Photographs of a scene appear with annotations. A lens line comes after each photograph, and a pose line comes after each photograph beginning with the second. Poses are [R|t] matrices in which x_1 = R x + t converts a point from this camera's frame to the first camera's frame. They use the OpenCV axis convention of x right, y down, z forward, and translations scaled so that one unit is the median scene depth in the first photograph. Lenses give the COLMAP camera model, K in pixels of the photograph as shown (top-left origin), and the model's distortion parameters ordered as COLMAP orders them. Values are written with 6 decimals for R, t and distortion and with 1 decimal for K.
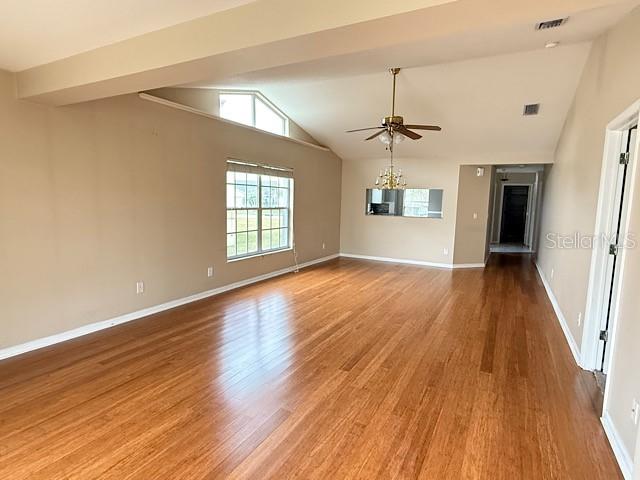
lens RADIAL K [[352.9, 0, 323.9], [0, 352.9, 238.9], [0, 0, 1]] dist [0.005540, 0.001358]
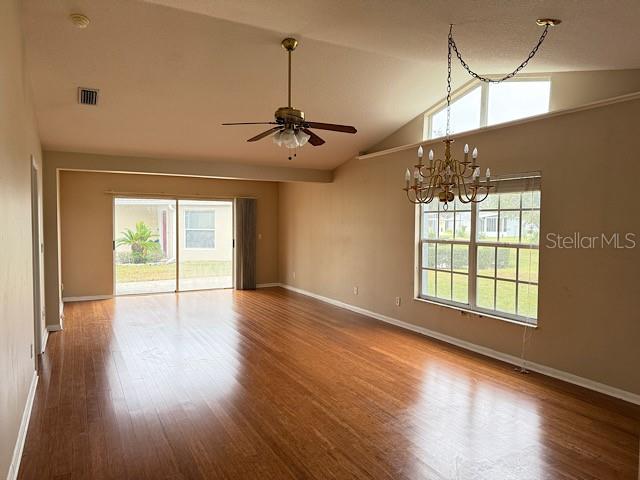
lens RADIAL K [[456.4, 0, 322.3], [0, 456.4, 239.0], [0, 0, 1]] dist [-0.011425, -0.011864]
pose [[-0.558774, -0.003200, -0.829314, 0.697065], [-0.121190, 0.989573, 0.077838, -0.124445], [0.820417, 0.143999, -0.553335, 1.218330]]
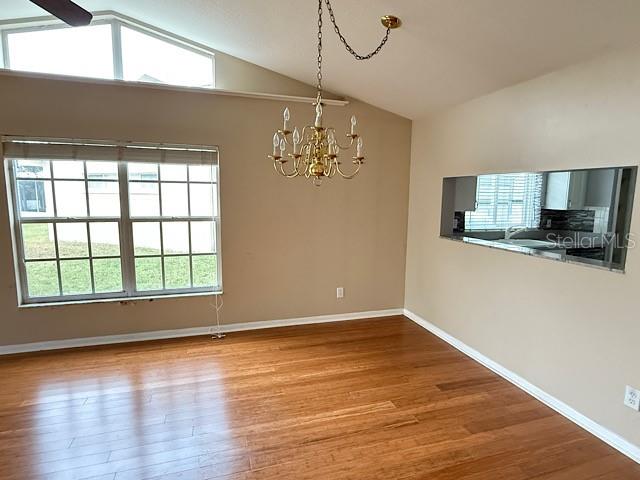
lens RADIAL K [[352.9, 0, 317.2], [0, 352.9, 237.4], [0, 0, 1]] dist [0.005540, 0.001358]
pose [[0.702644, 0.060905, -0.708930, 0.444139], [-0.071804, 0.997313, 0.014513, -0.085934], [0.707910, 0.040706, 0.705129, 0.795458]]
